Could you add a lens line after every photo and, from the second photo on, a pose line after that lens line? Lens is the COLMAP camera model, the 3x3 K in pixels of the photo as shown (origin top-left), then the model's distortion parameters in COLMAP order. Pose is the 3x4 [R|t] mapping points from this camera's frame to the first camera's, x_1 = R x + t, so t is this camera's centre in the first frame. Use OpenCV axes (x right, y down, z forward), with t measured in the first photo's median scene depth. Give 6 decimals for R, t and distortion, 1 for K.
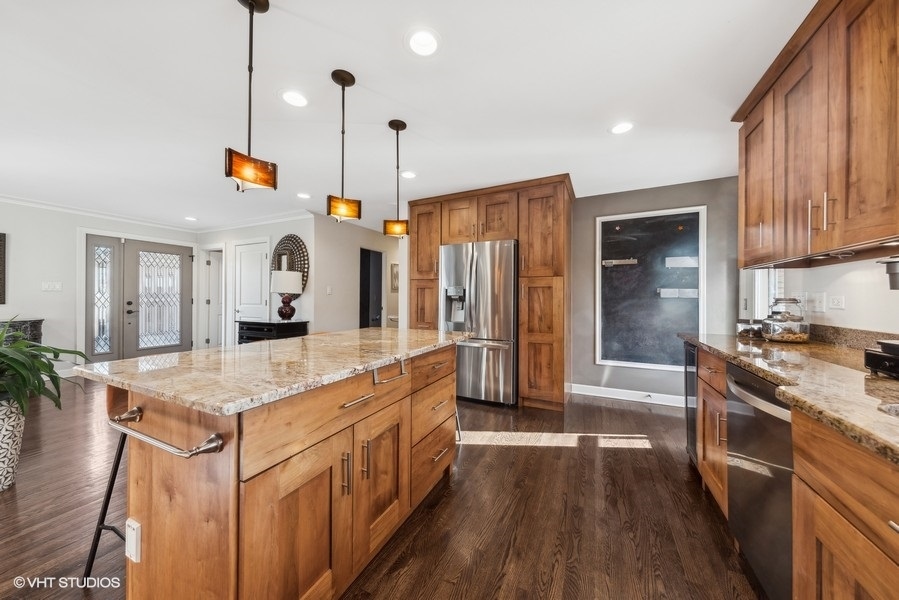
lens RADIAL K [[307.1, 0, 455.1], [0, 307.1, 298.8], [0, 0, 1]] dist [0.014777, 0.000031]
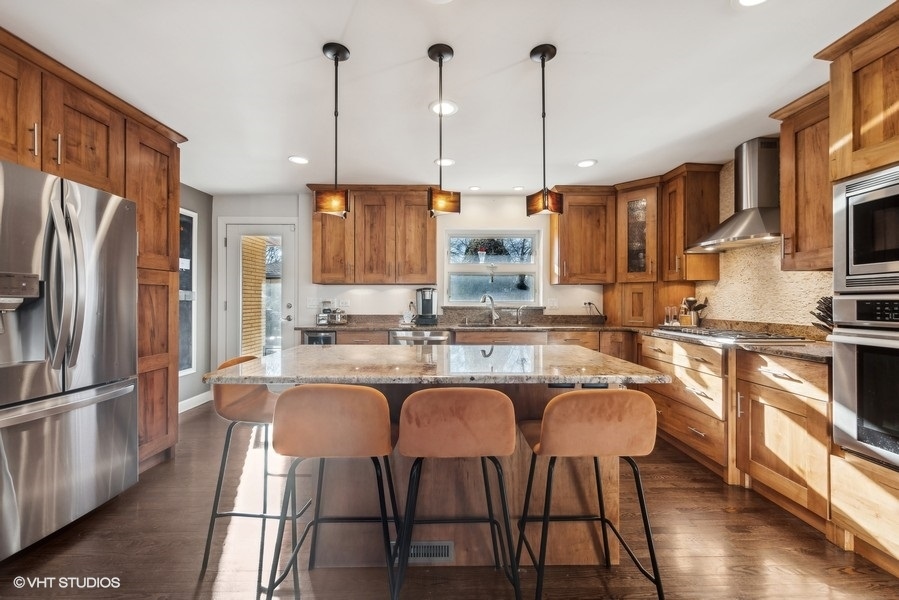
lens RADIAL K [[361.9, 0, 448.1], [0, 361.9, 297.4], [0, 0, 1]] dist [0.001483, 0.000048]
pose [[-0.415892, 0.001910, 0.909412, -0.661285], [-0.002980, 0.999990, -0.003463, -0.009867], [-0.909409, -0.004151, -0.415882, 0.717123]]
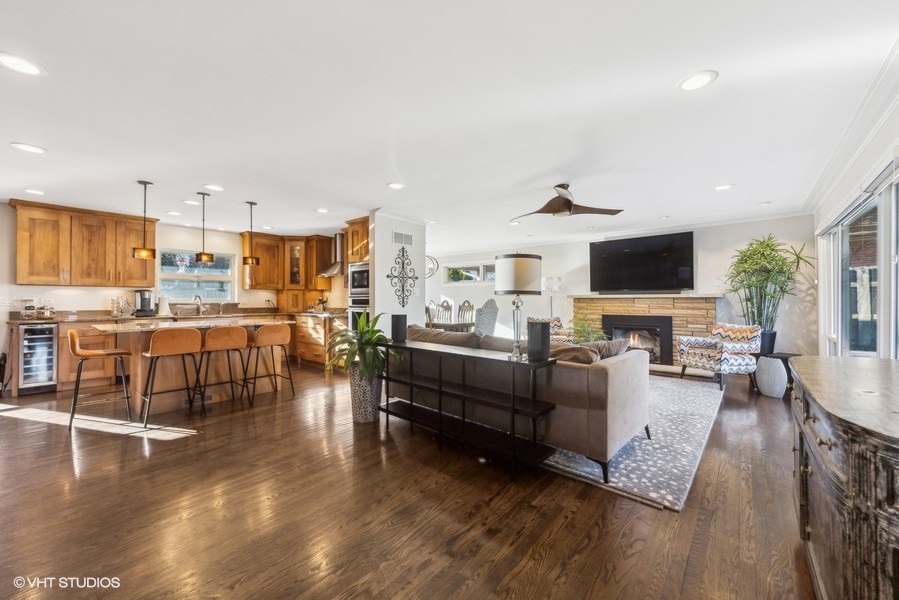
lens RADIAL K [[329.5, 0, 449.5], [0, 329.5, 300.6], [0, 0, 1]] dist [0.003096, -0.000071]
pose [[-0.966420, -0.008358, 0.256833, -1.374019], [-0.007032, 0.999957, 0.006080, -0.015432], [-0.256872, 0.004070, -0.966437, 1.480310]]
